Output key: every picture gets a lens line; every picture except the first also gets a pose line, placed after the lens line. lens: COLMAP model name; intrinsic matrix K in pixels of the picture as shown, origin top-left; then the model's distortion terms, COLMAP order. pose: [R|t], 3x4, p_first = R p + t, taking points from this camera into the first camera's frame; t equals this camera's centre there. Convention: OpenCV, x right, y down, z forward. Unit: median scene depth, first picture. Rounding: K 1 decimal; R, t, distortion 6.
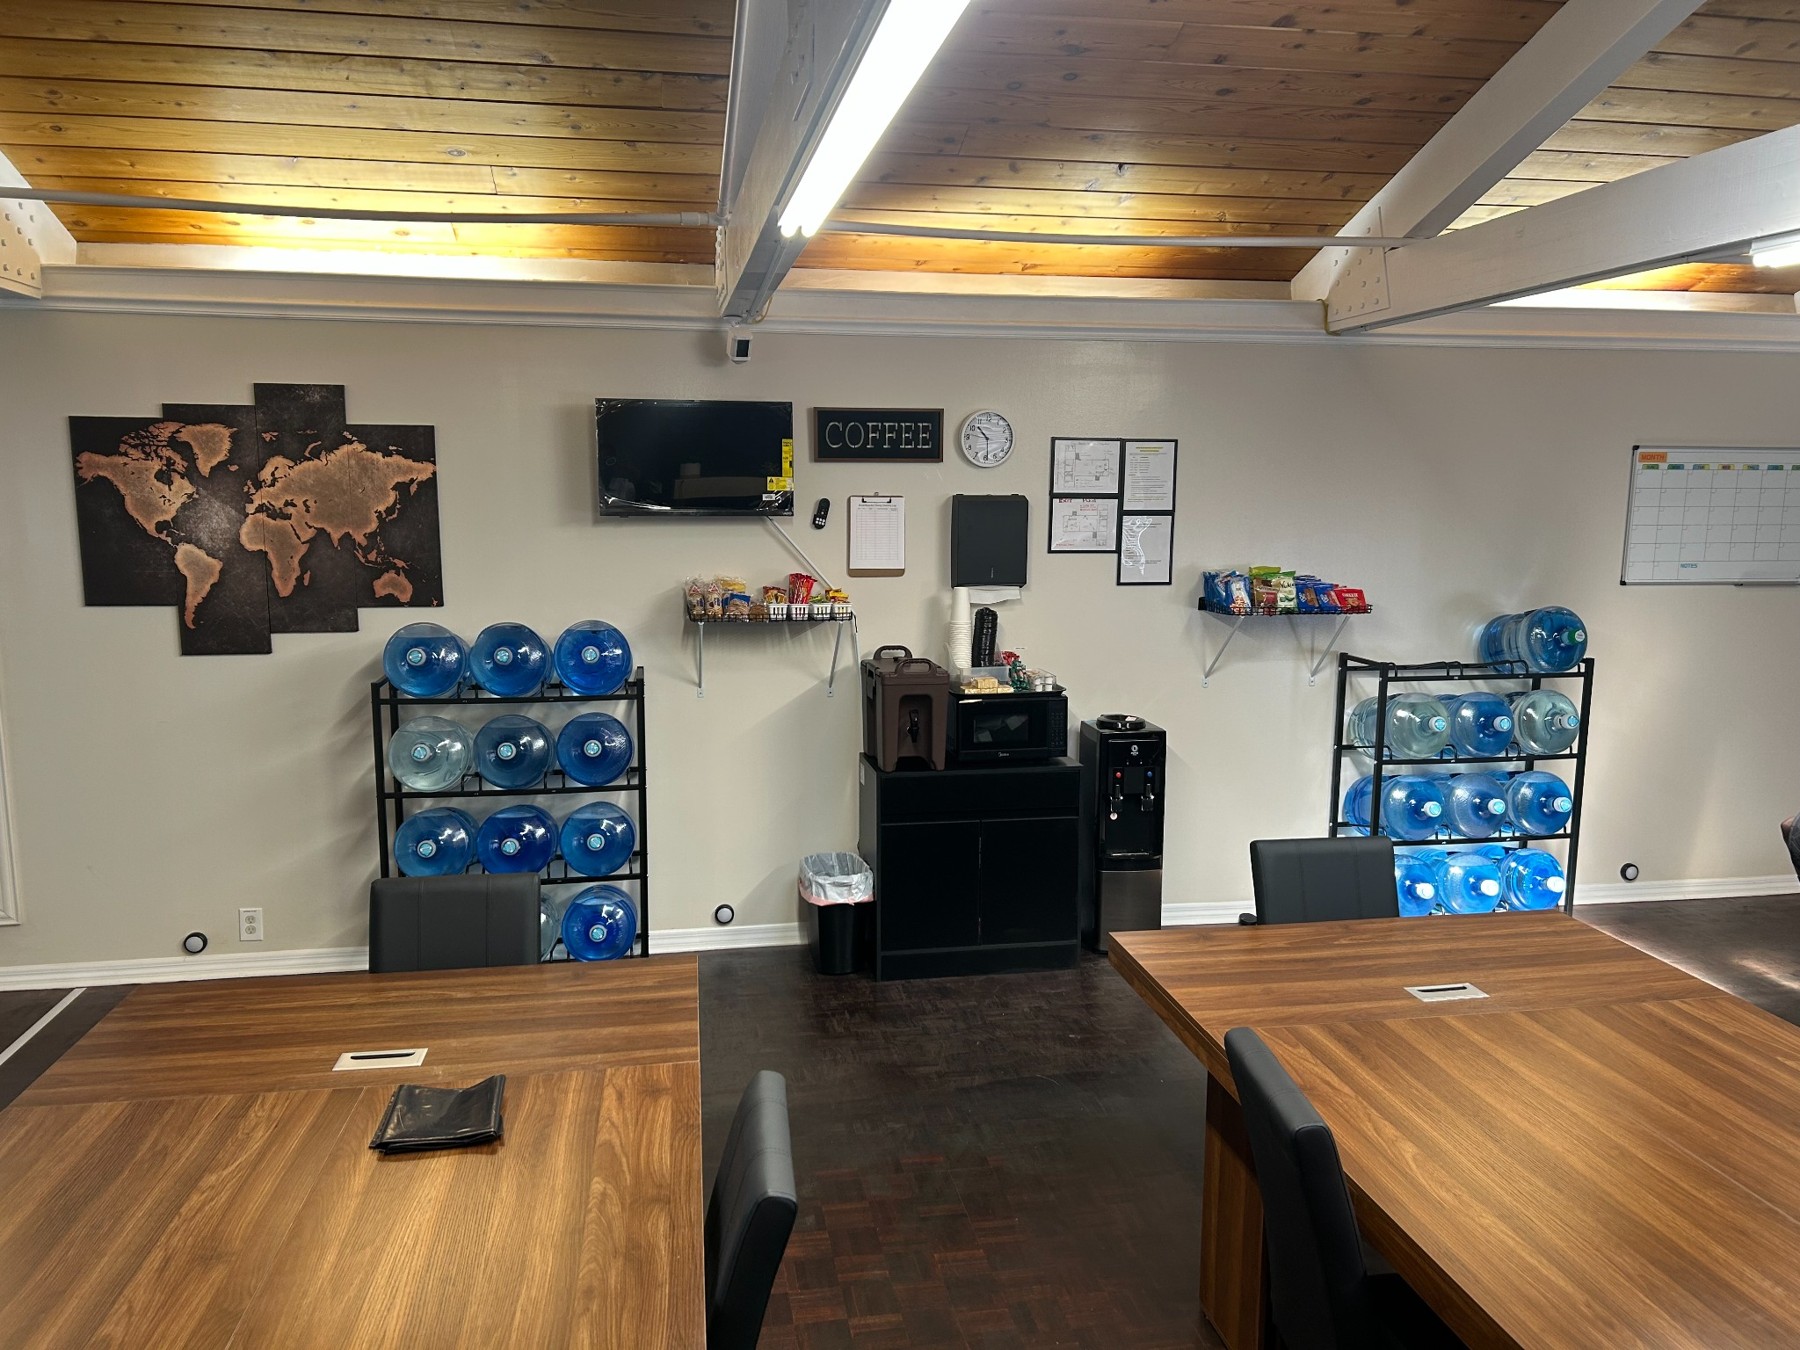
lens RADIAL K [[1342.9, 0, 890.8], [0, 1342.9, 674.4], [0, 0, 1]] dist [0.078300, -0.090562]
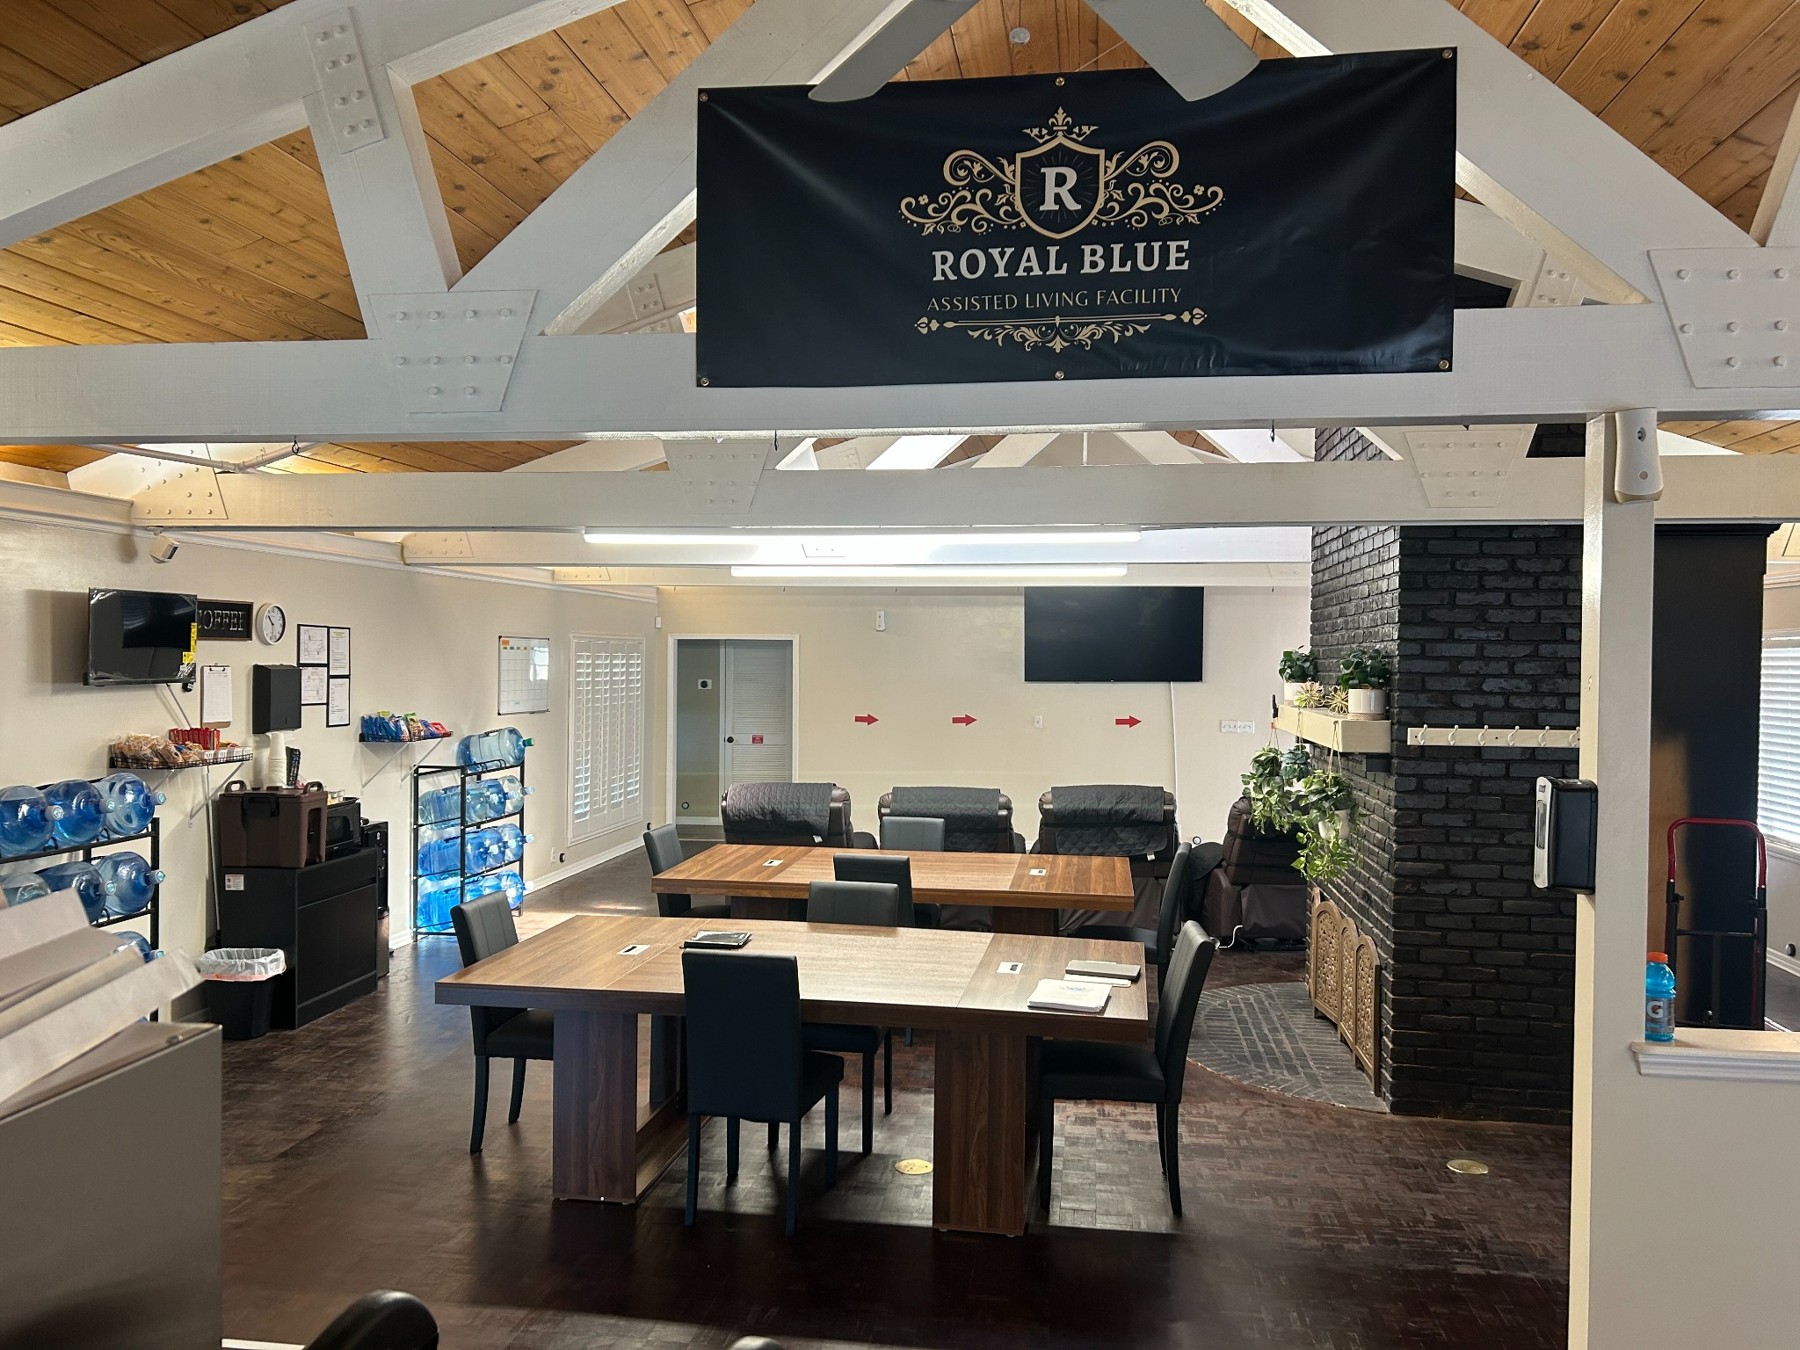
lens RADIAL K [[1342.9, 0, 890.8], [0, 1342.9, 674.4], [0, 0, 1]] dist [0.078300, -0.090562]
pose [[0.313830, -0.012398, 0.949398, -1.041867], [0.123778, 0.991916, -0.027963, -0.008386], [-0.941377, 0.126290, 0.312827, -0.015729]]
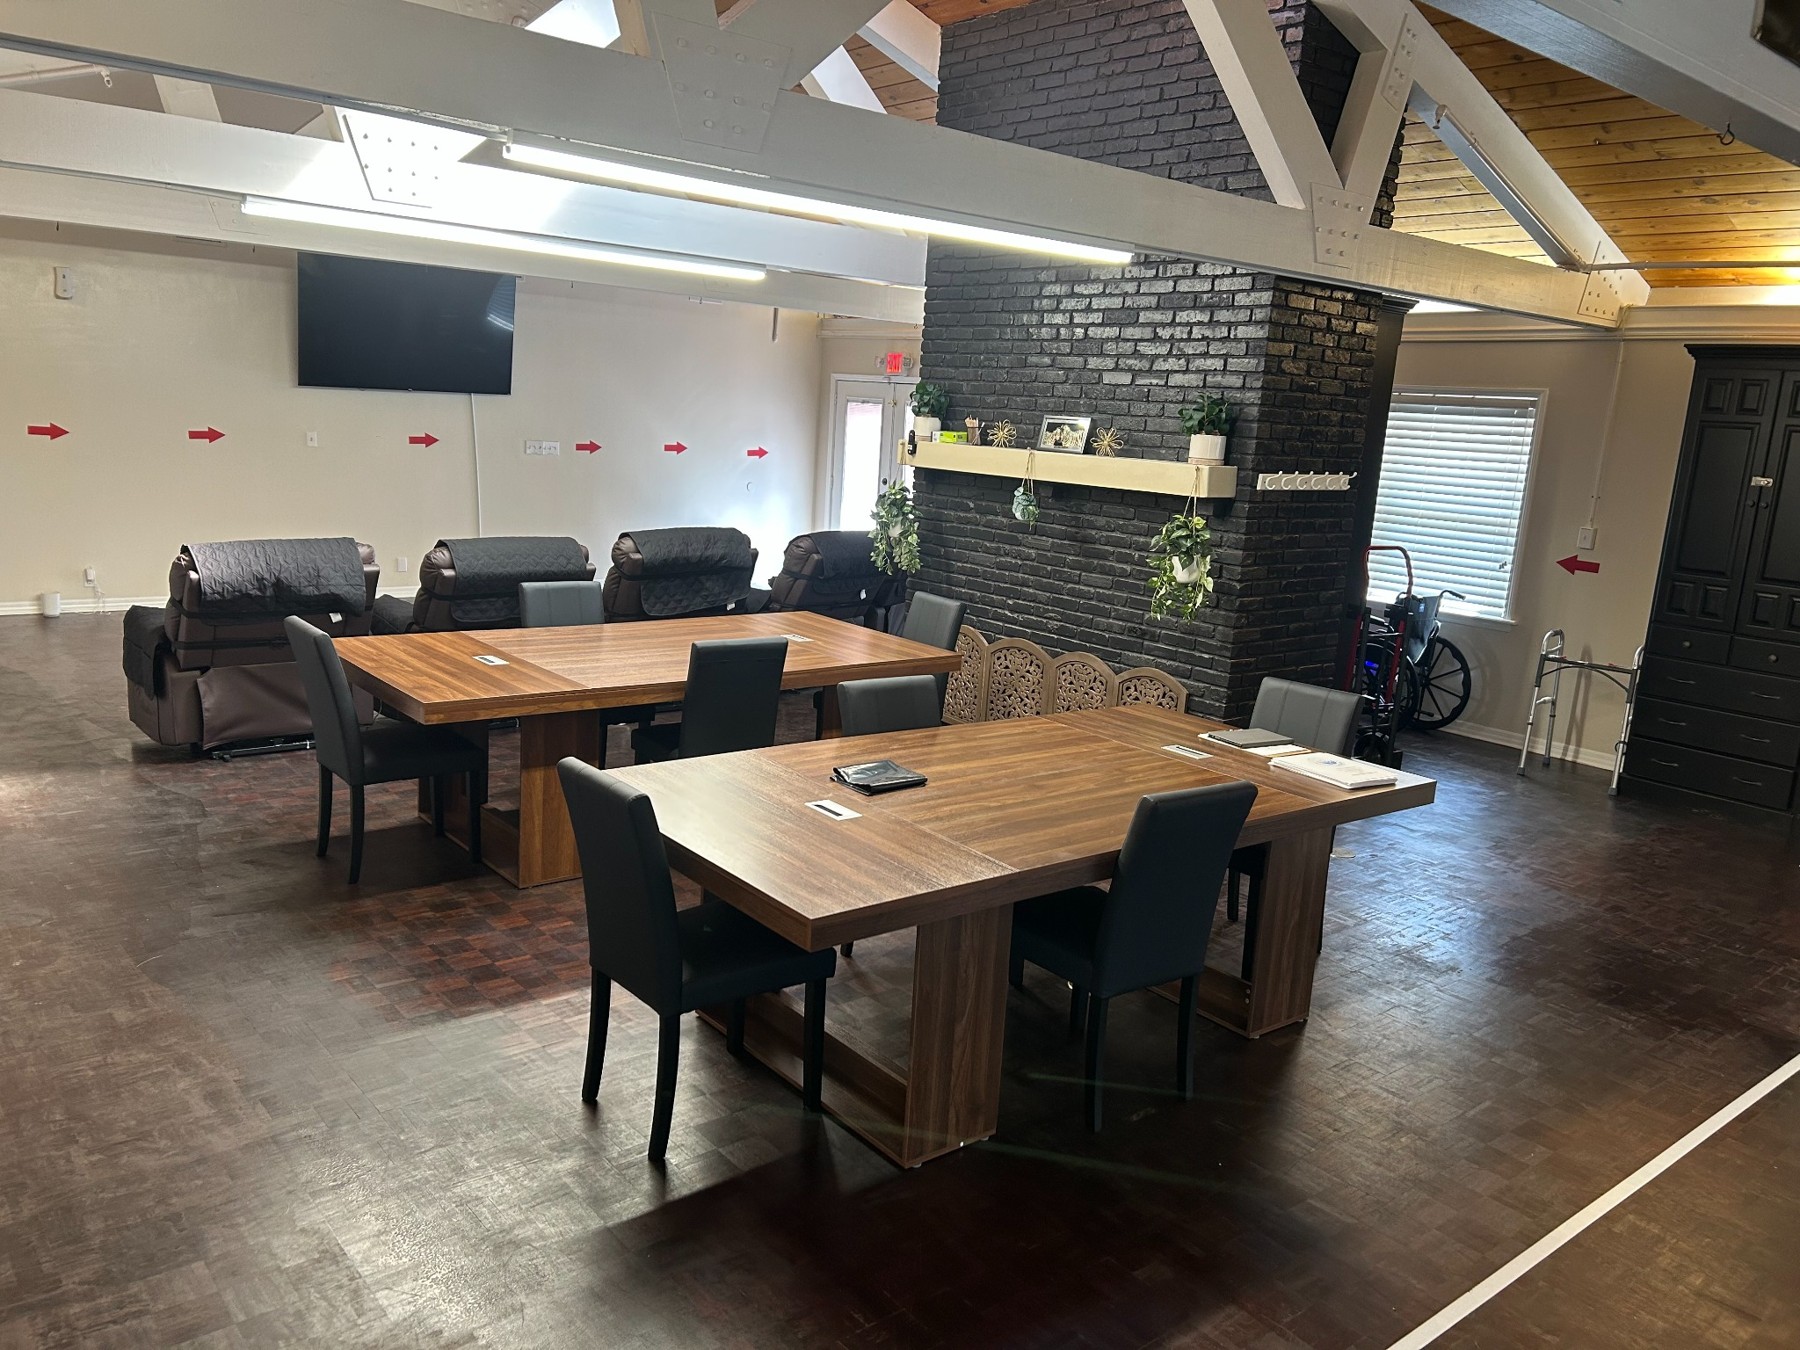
lens RADIAL K [[1360.5, 0, 900.0], [0, 1360.5, 675.0], [0, 0, 1]] dist [0.085678, -0.099401]
pose [[-0.496681, -0.203026, 0.843853, -0.760585], [0.059084, 0.962092, 0.266249, -0.106954], [-0.865920, 0.182099, -0.465857, 0.761163]]
